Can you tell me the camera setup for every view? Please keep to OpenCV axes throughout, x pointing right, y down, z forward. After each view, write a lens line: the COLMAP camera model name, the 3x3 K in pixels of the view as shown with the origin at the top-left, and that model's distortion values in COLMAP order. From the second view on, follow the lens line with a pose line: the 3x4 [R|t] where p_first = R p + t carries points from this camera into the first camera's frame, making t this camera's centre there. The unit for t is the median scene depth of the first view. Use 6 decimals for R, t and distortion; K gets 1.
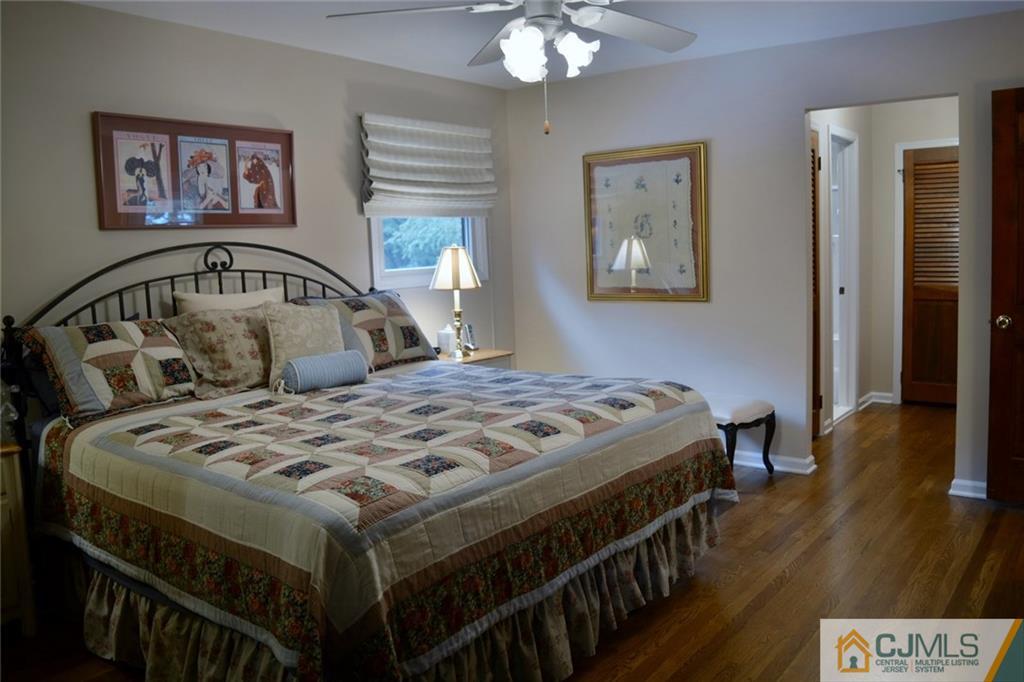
lens RADIAL K [[783.4, 0, 513.4], [0, 783.4, 342.9], [0, 0, 1]] dist [-0.051901, -0.003494]
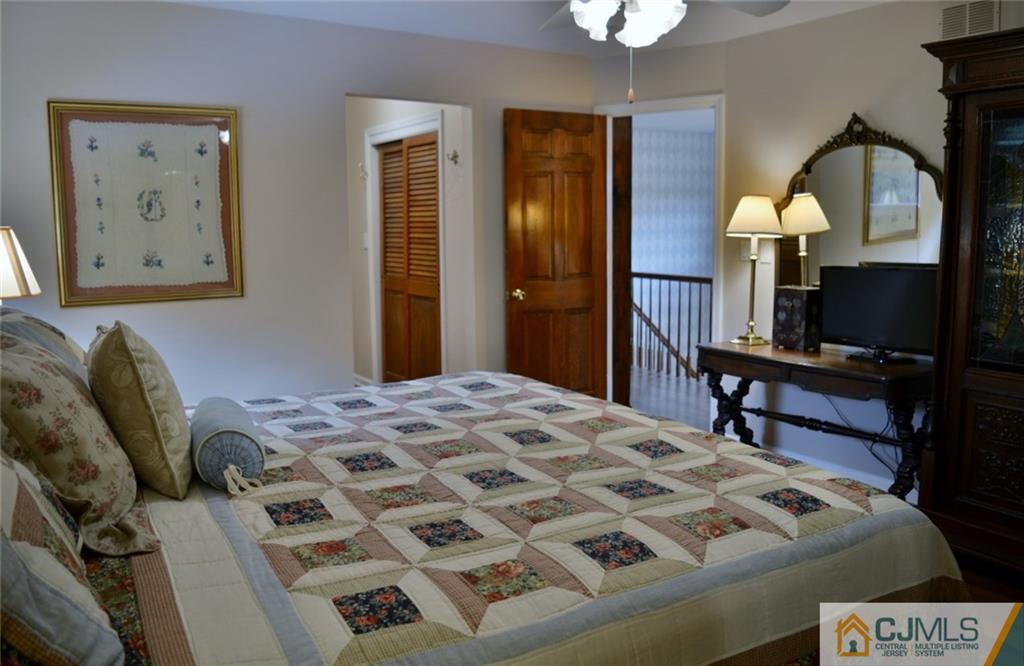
lens RADIAL K [[809.2, 0, 513.4], [0, 809.2, 330.1], [0, 0, 1]] dist [-0.053104, 0.001600]
pose [[0.373922, -0.092738, 0.922812, -0.729330], [0.108170, 0.992559, 0.055917, -0.053827], [-0.921131, 0.078912, 0.381170, 0.625148]]
